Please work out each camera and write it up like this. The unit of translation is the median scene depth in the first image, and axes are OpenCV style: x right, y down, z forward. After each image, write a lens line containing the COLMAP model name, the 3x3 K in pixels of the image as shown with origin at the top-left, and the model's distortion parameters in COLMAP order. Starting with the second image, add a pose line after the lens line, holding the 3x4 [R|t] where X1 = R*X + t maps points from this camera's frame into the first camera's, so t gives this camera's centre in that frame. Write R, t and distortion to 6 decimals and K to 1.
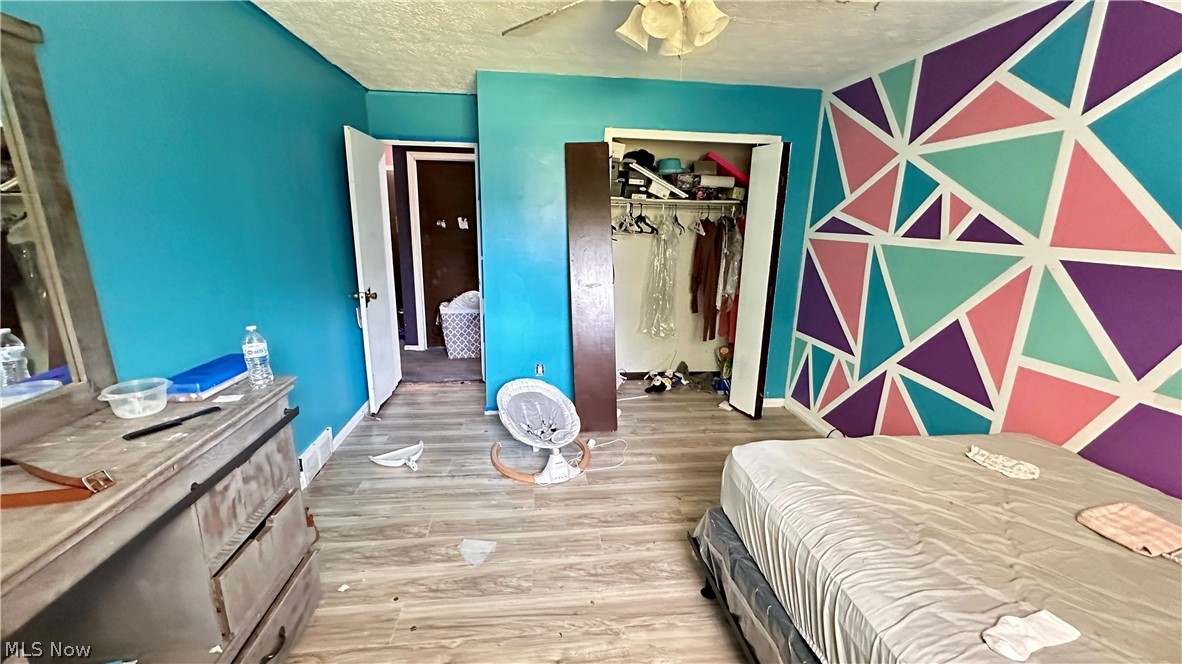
lens RADIAL K [[474.1, 0, 591.0], [0, 474.1, 332.0], [0, 0, 1]] dist [-0.007351, 0.000776]
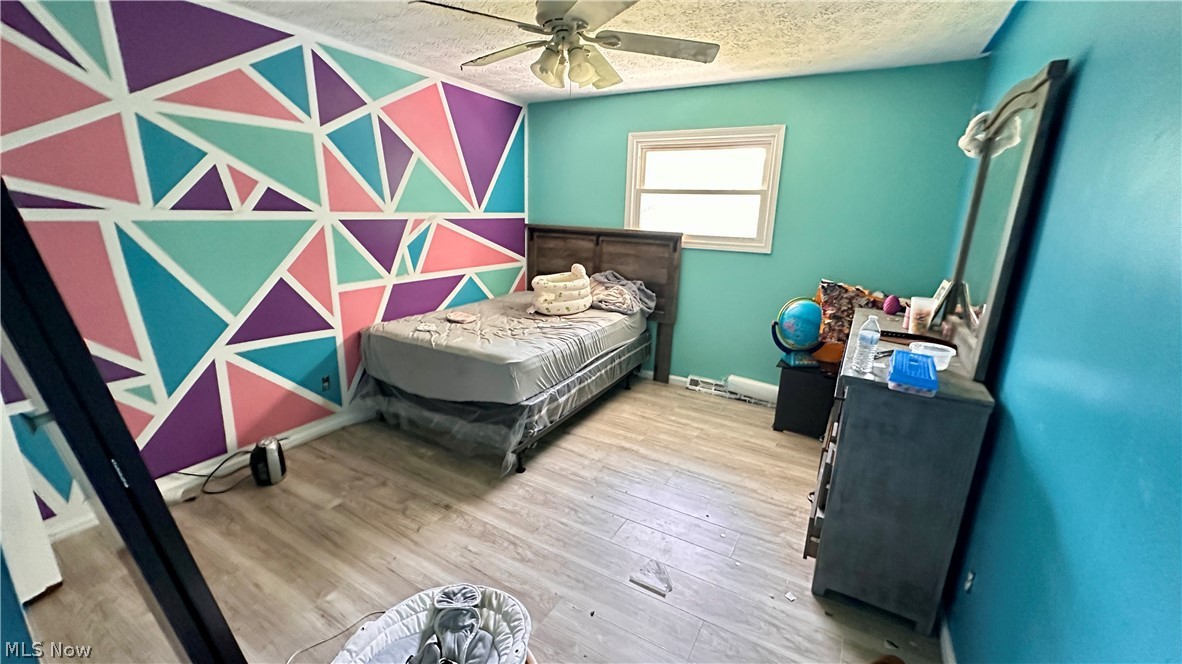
lens RADIAL K [[474.1, 0, 591.0], [0, 474.1, 332.0], [0, 0, 1]] dist [-0.007351, 0.000776]
pose [[-0.813161, -0.190133, 0.550108, -0.515996], [0.090681, 0.892212, 0.442418, -0.348609], [-0.574931, 0.409642, -0.708271, 1.408236]]
